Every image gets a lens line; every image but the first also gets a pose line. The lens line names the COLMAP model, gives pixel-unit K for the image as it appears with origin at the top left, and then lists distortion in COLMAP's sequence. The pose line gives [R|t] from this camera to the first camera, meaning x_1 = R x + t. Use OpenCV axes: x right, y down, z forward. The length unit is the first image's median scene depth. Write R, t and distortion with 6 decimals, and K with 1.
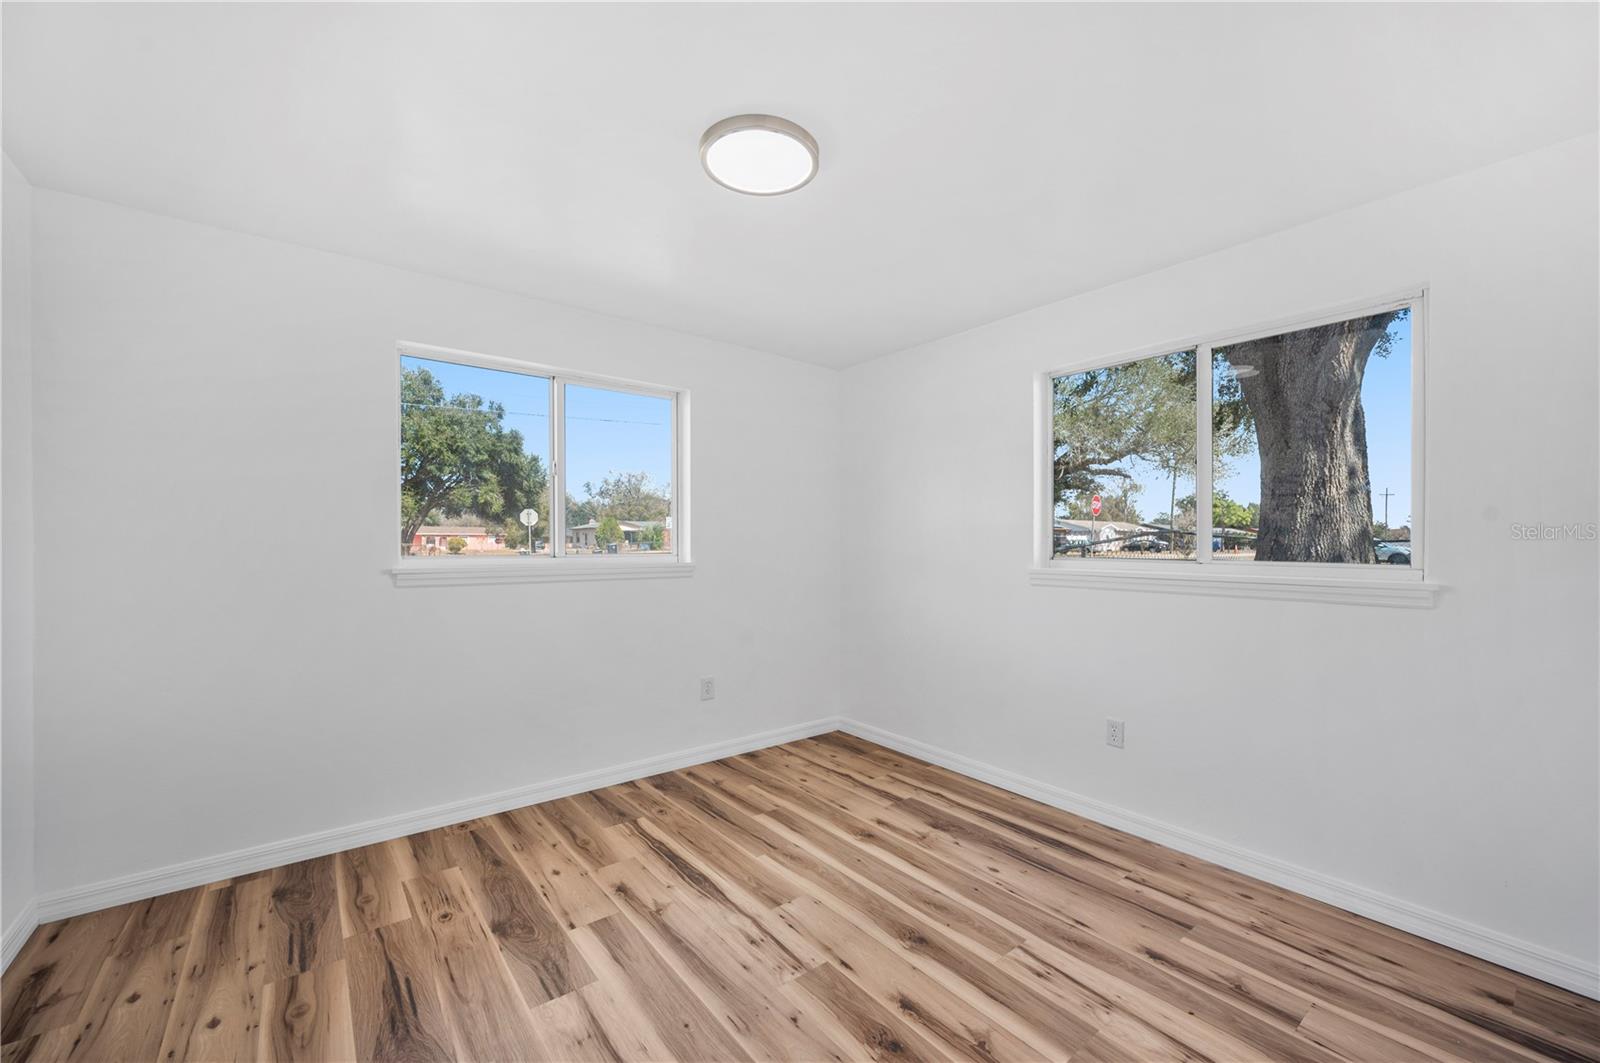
lens RADIAL K [[636.4, 0, 799.9], [0, 636.4, 543.8], [0, 0, 1]] dist [0.000641, 0.000570]
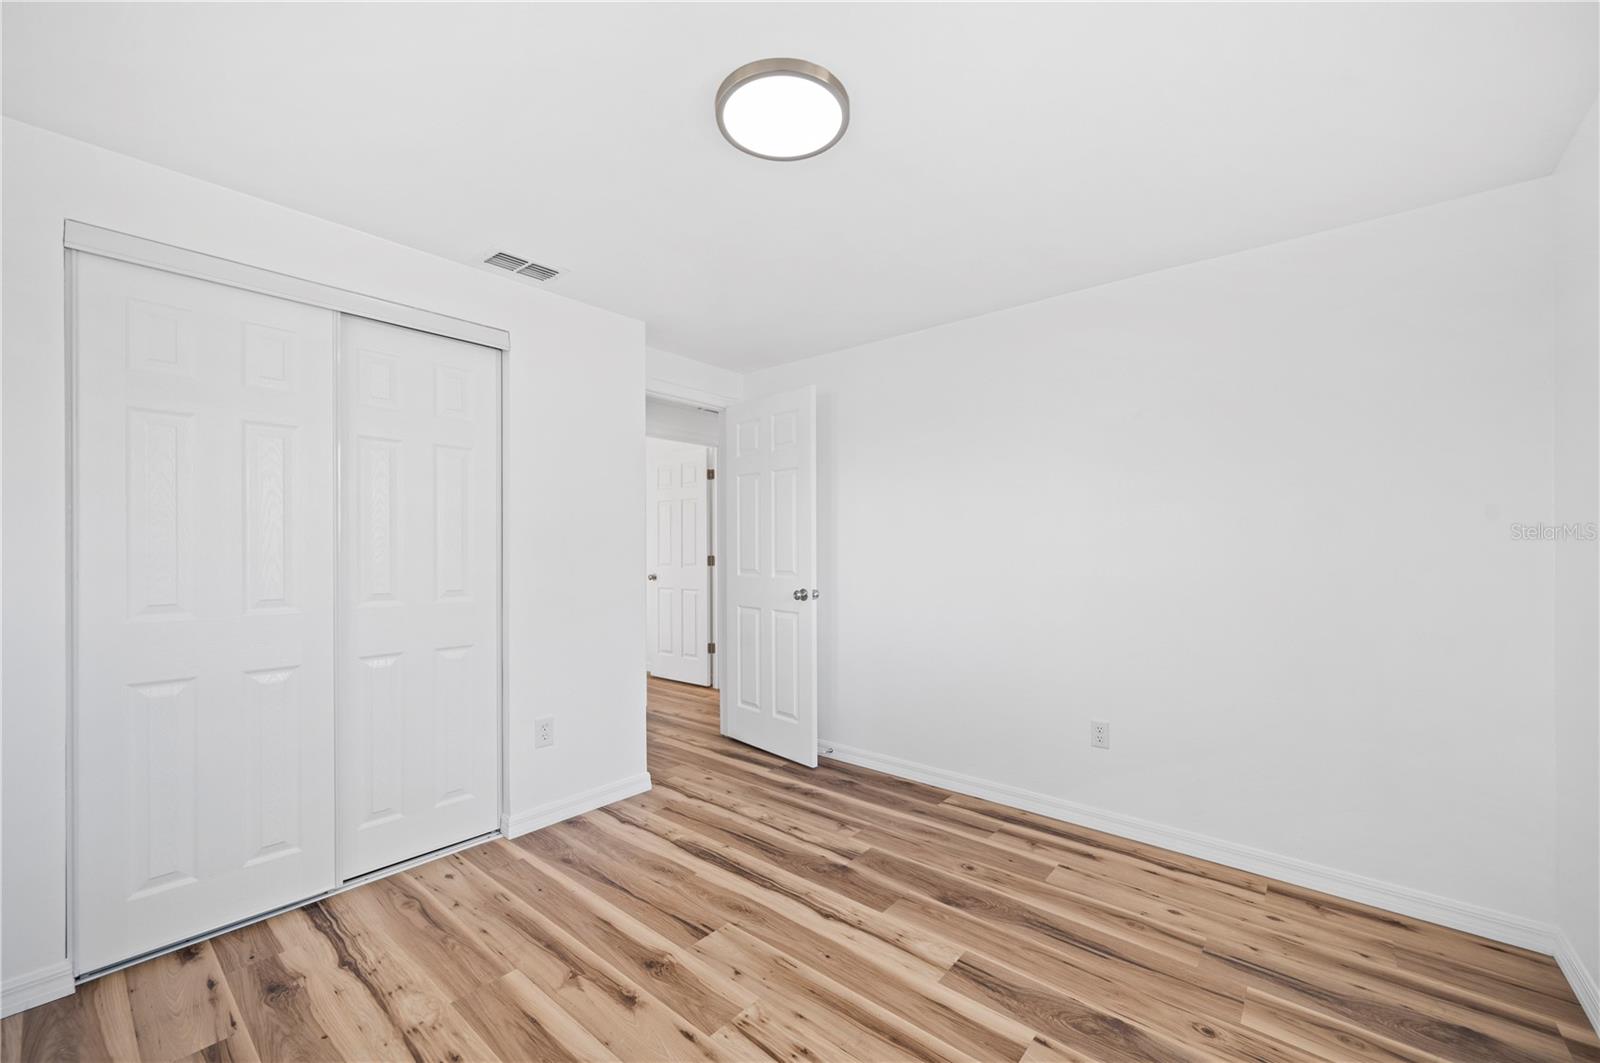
lens RADIAL K [[636.4, 0, 801.4], [0, 636.4, 533.4], [0, 0, 1]] dist [0.000641, 0.000570]
pose [[-0.978112, -0.008276, -0.207915, 0.110133], [-0.004962, 0.999852, -0.016454, -0.008377], [0.208021, -0.015062, -0.978008, 1.951088]]
